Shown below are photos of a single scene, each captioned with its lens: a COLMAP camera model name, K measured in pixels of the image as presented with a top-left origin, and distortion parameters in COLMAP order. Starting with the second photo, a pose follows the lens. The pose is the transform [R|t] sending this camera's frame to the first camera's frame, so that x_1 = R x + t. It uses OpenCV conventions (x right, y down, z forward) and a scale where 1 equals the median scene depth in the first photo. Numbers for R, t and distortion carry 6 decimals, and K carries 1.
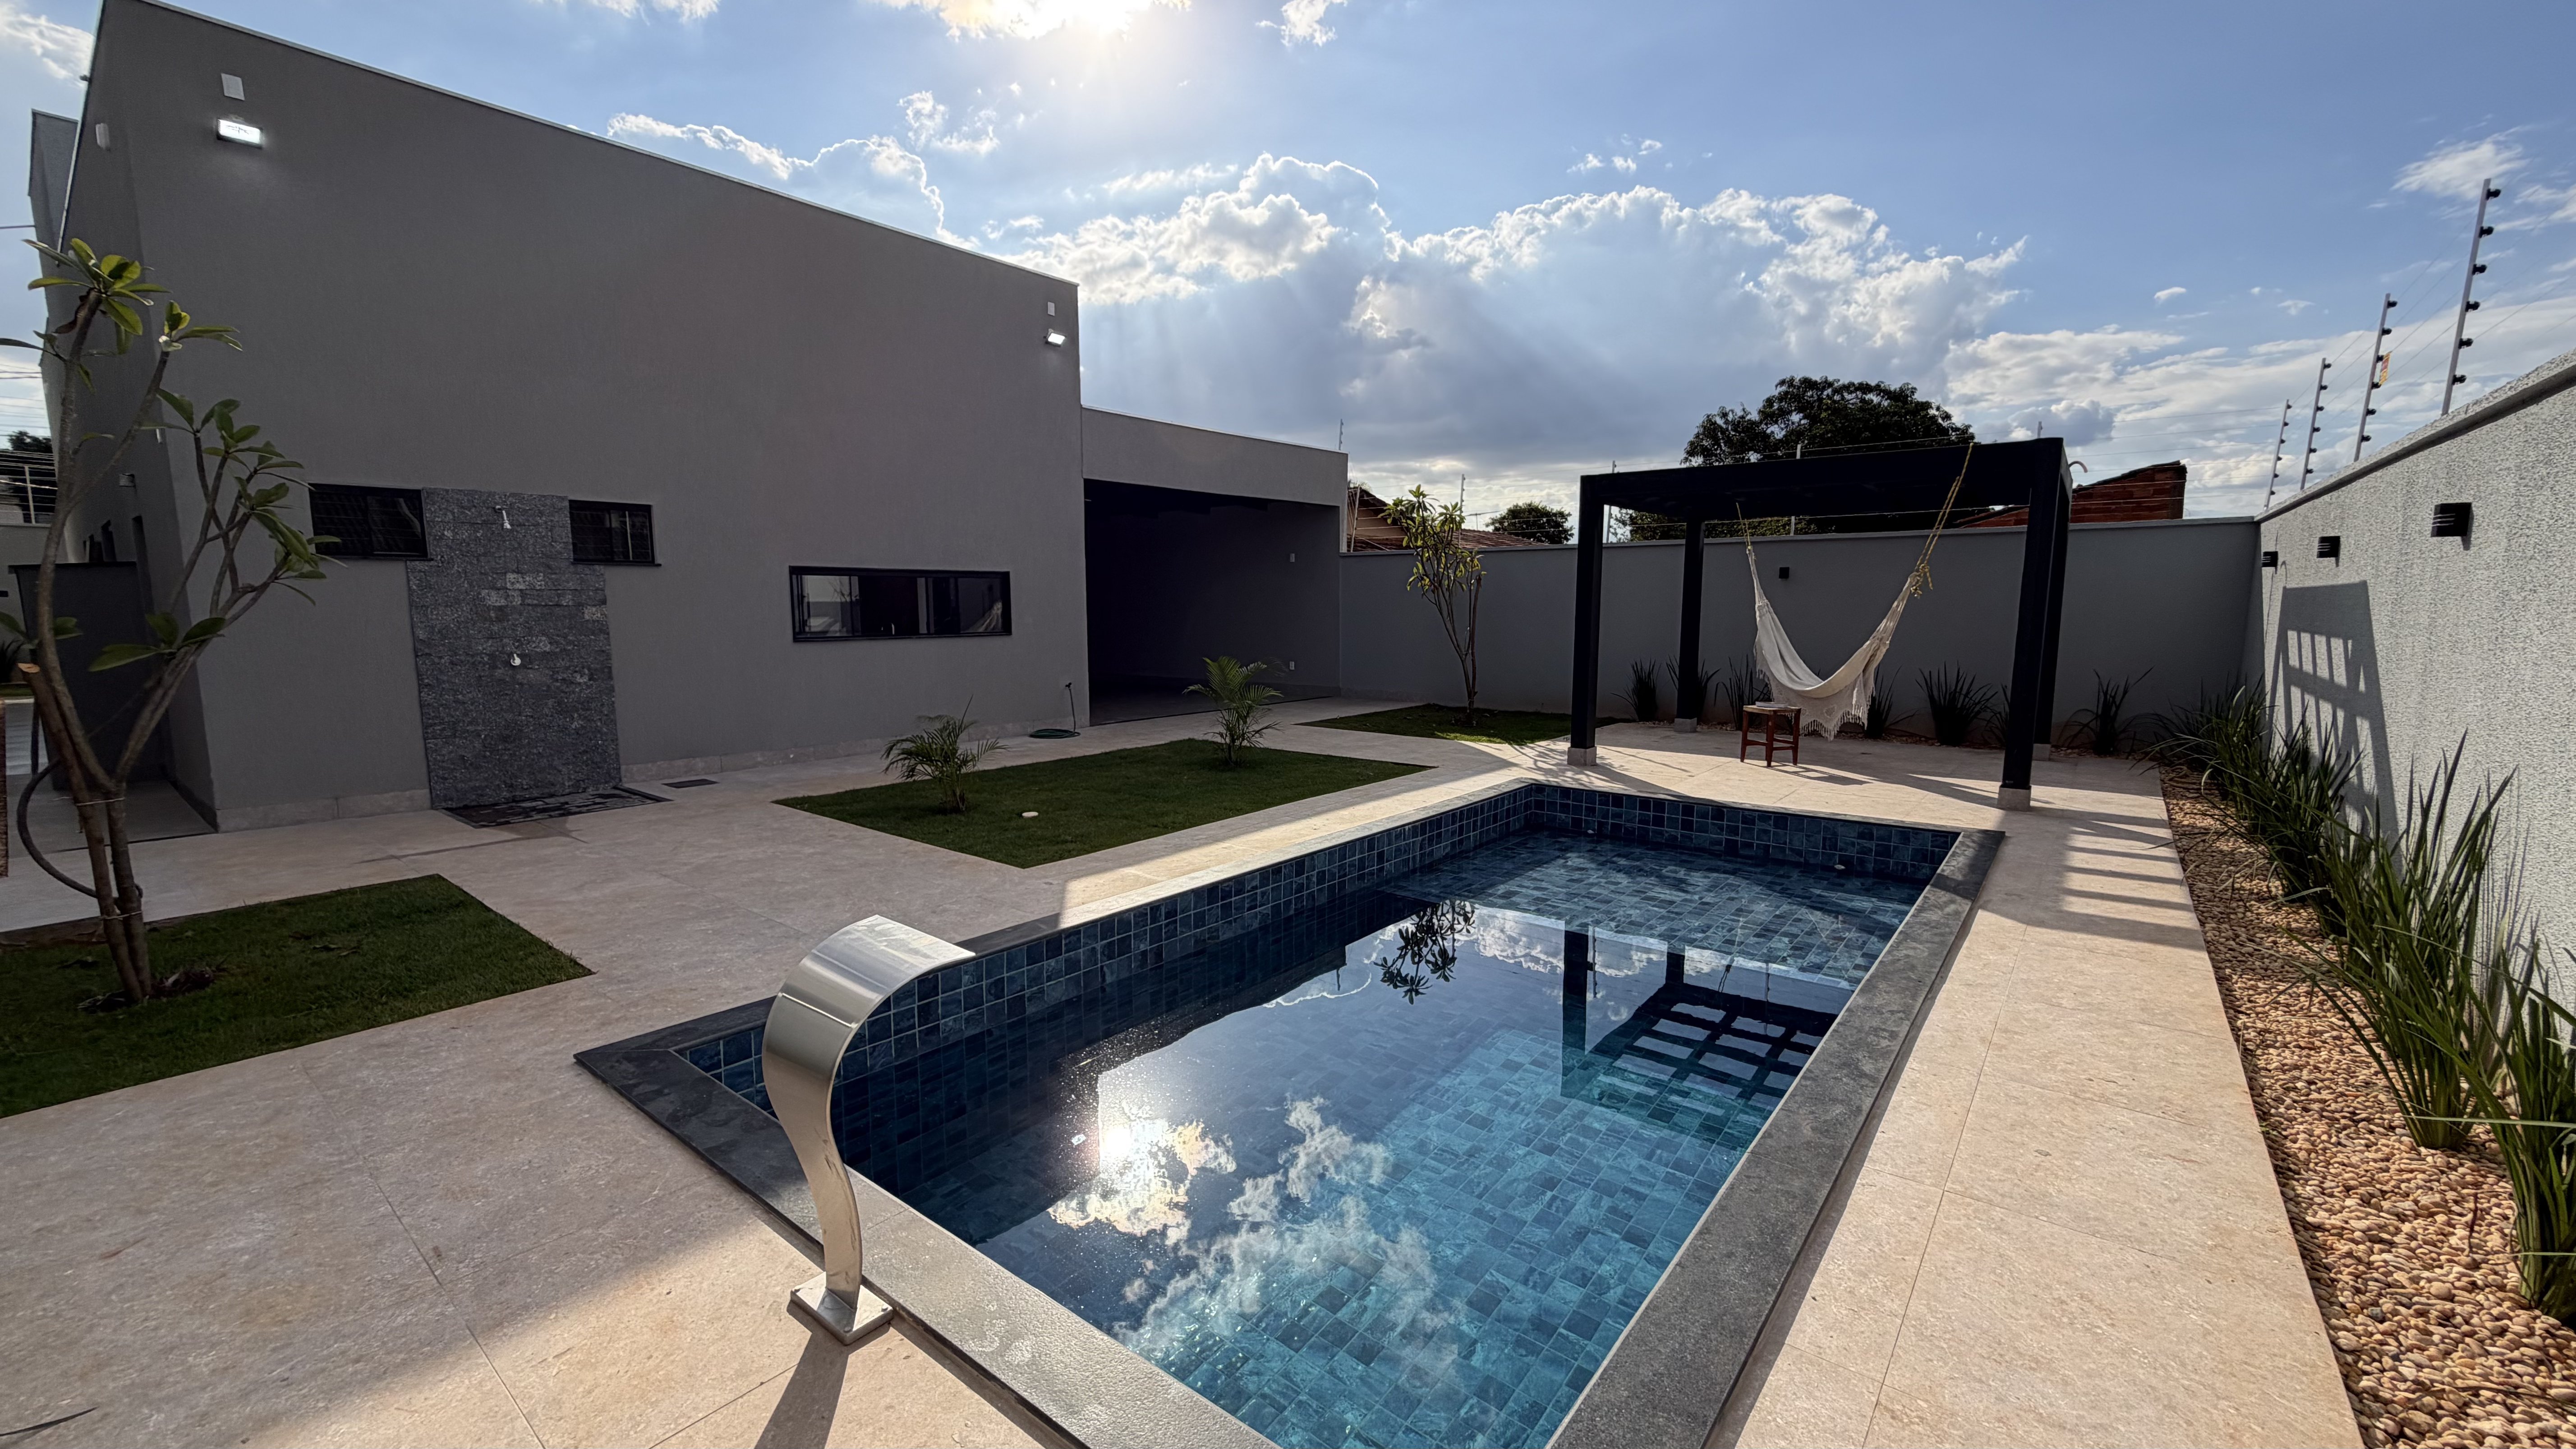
lens RADIAL K [[1032.1, 0, 1281.0], [0, 1032.1, 726.6], [0, 0, 1]] dist [-0.000929, 0.000444]
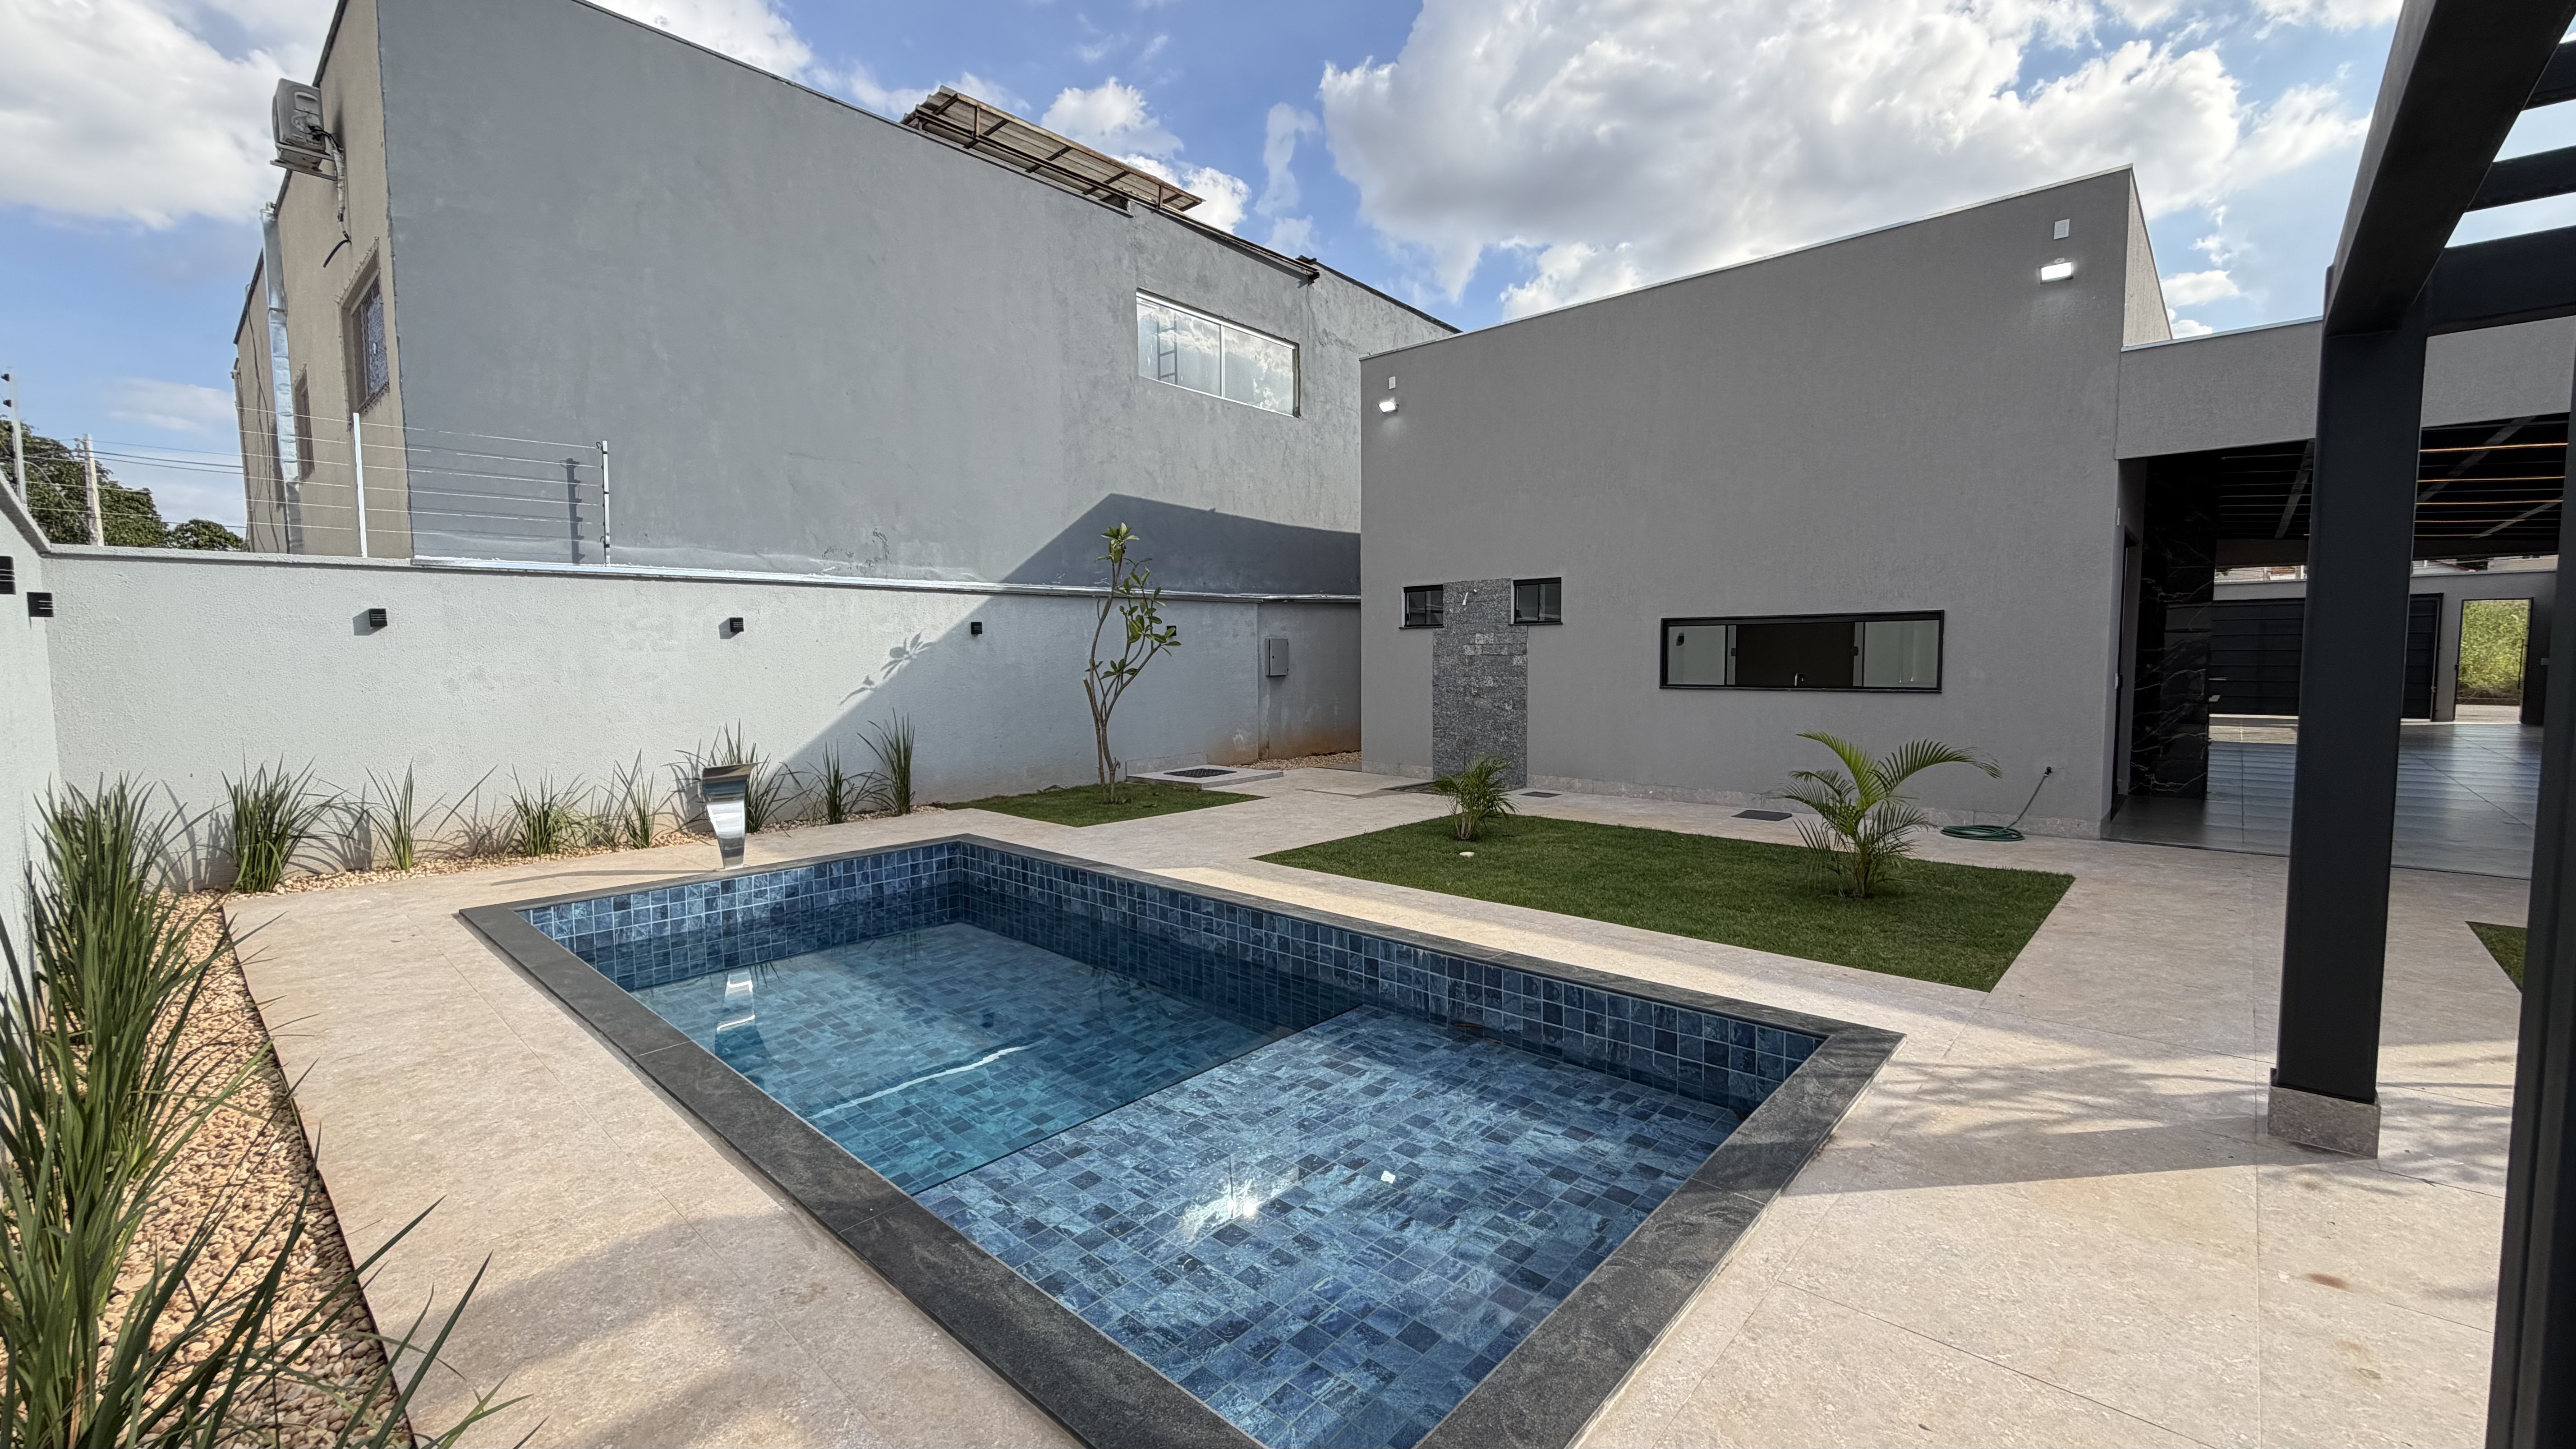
lens RADIAL K [[1028.7, 0, 1284.5], [0, 1028.7, 727.4], [0, 0, 1]] dist [0.000124, 0.000313]
pose [[-0.066971, 0.073929, -0.995012, 0.869348], [-0.112817, 0.990295, 0.081172, -0.115533], [0.991356, 0.117690, -0.057981, 0.925843]]
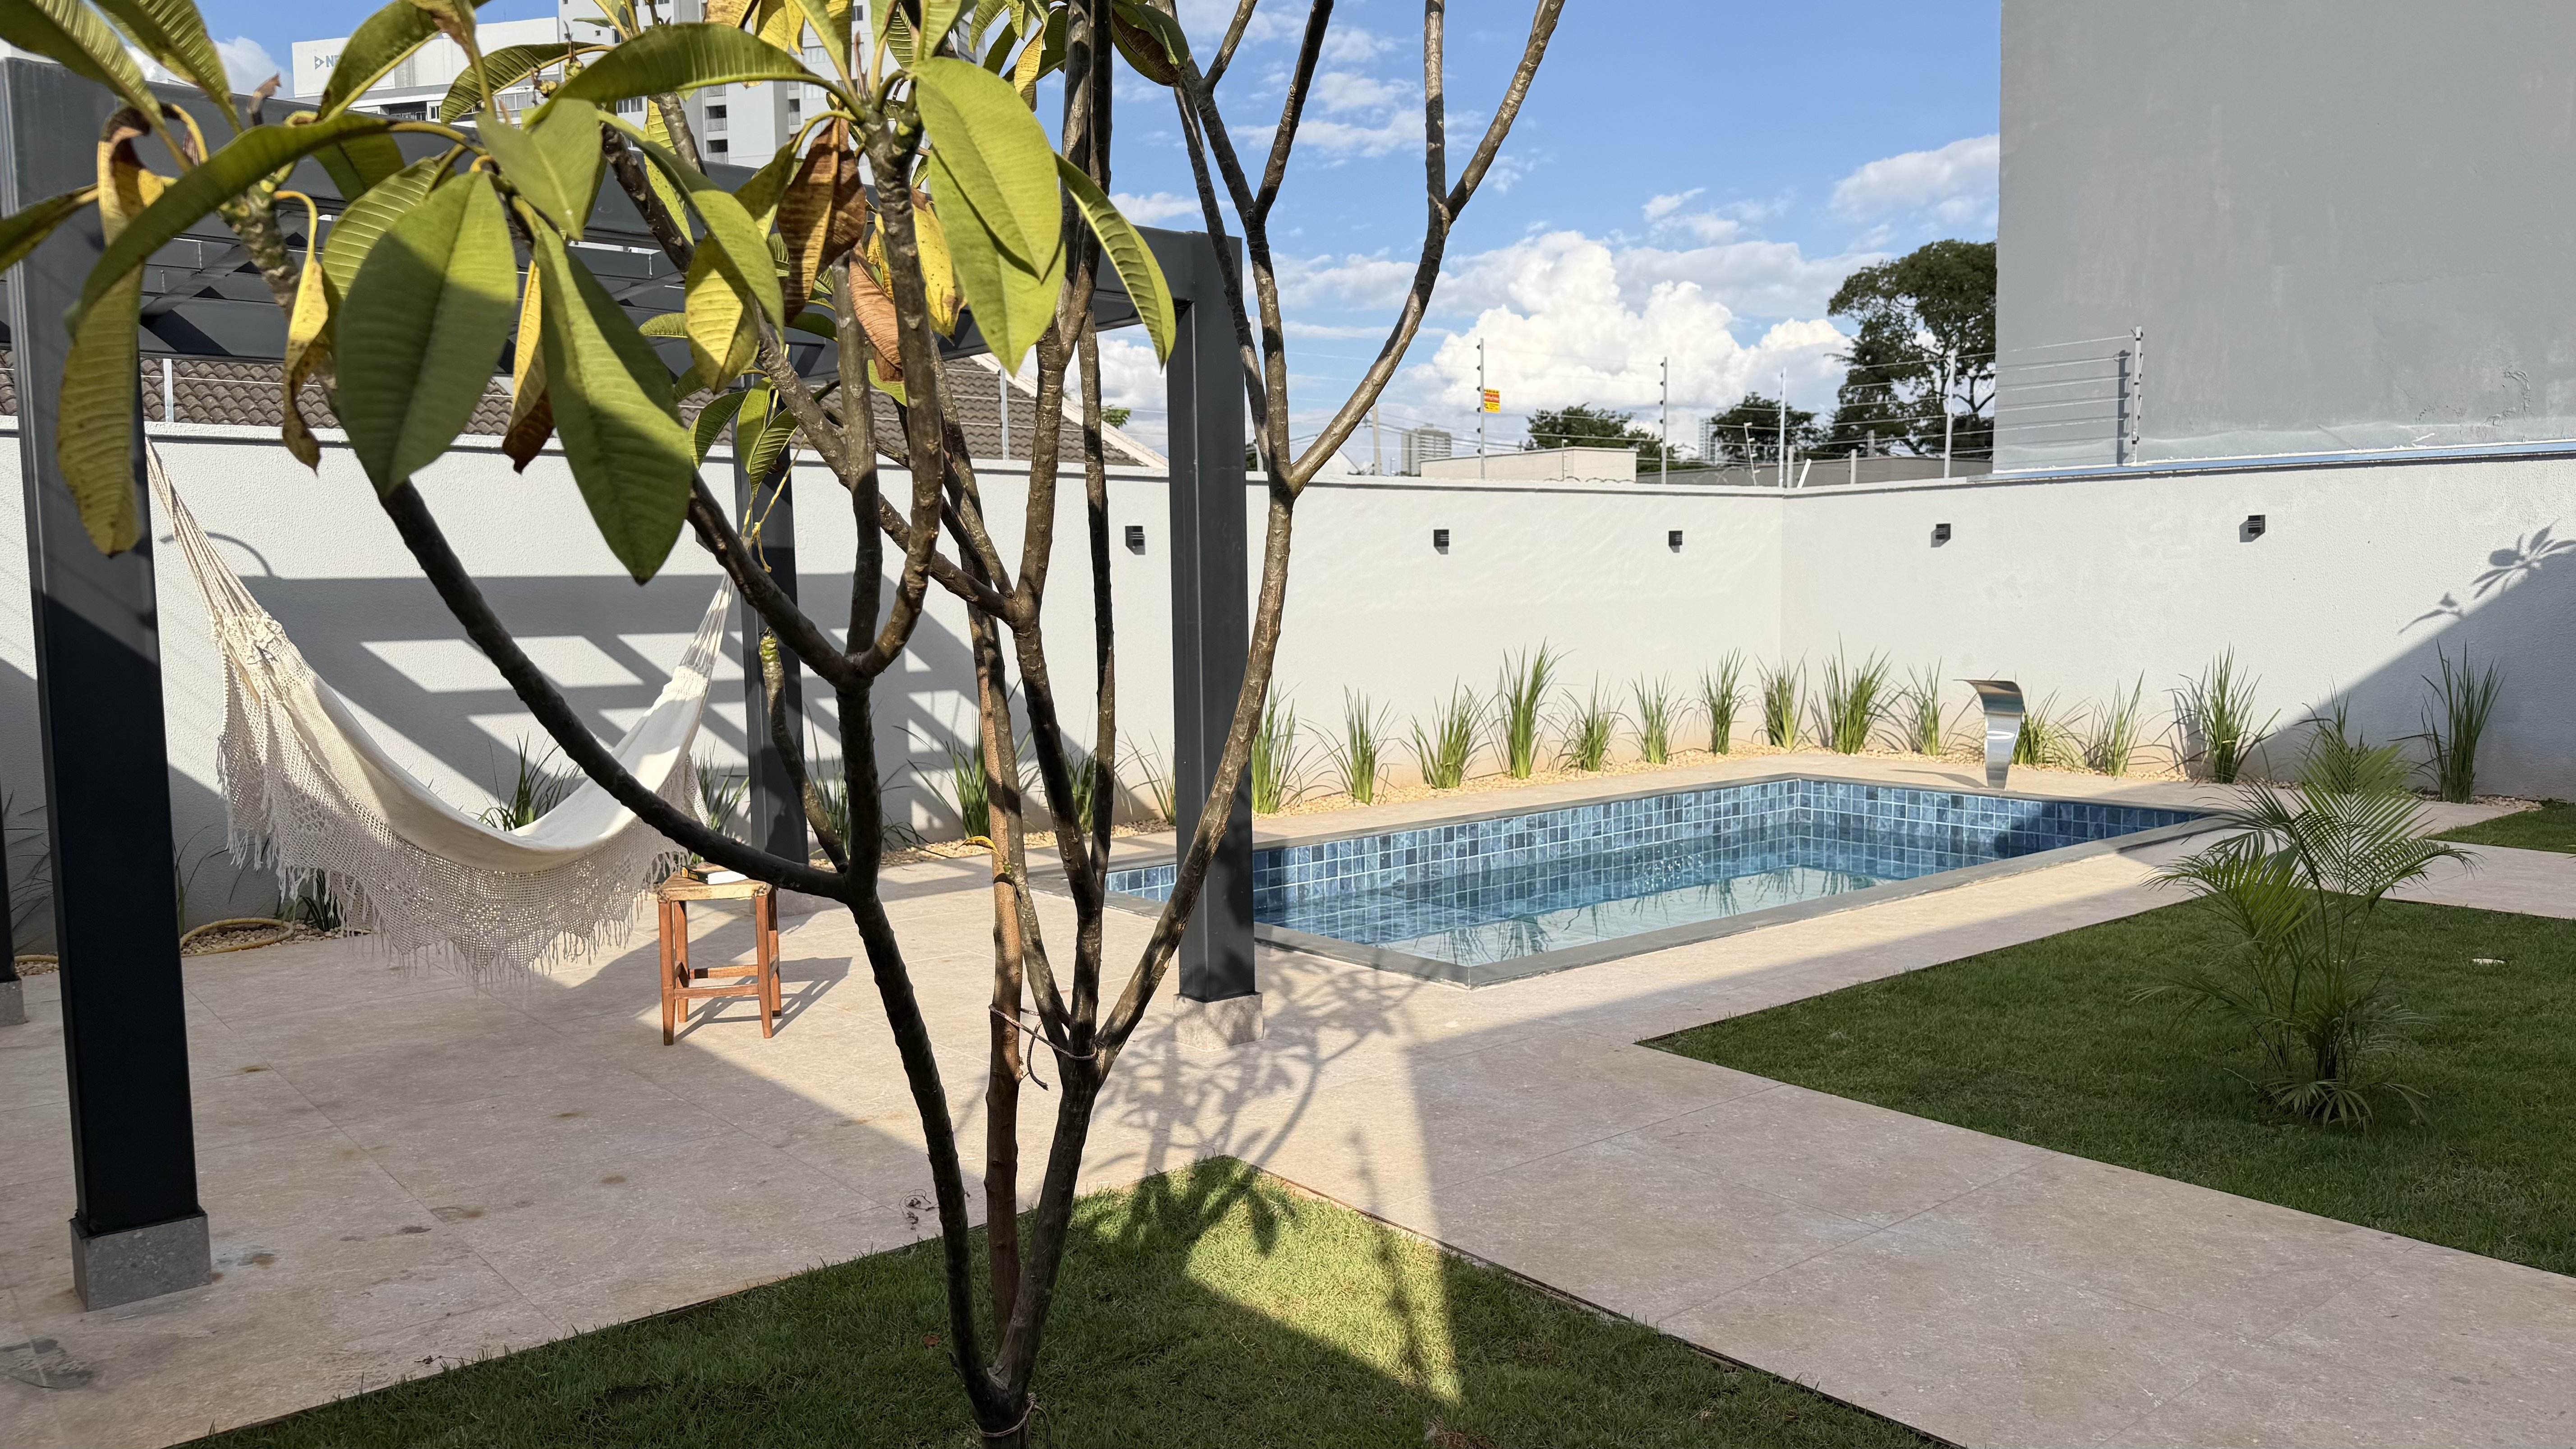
lens RADIAL K [[1790.9, 0, 1277.8], [0, 1790.9, 717.7], [0, 0, 1]] dist [0.137645, -0.216920]
pose [[-0.980283, -0.001248, 0.197596, 0.203911], [0.038132, 0.979990, 0.195360, -0.268271], [-0.193886, 0.199042, -0.960620, 2.161161]]
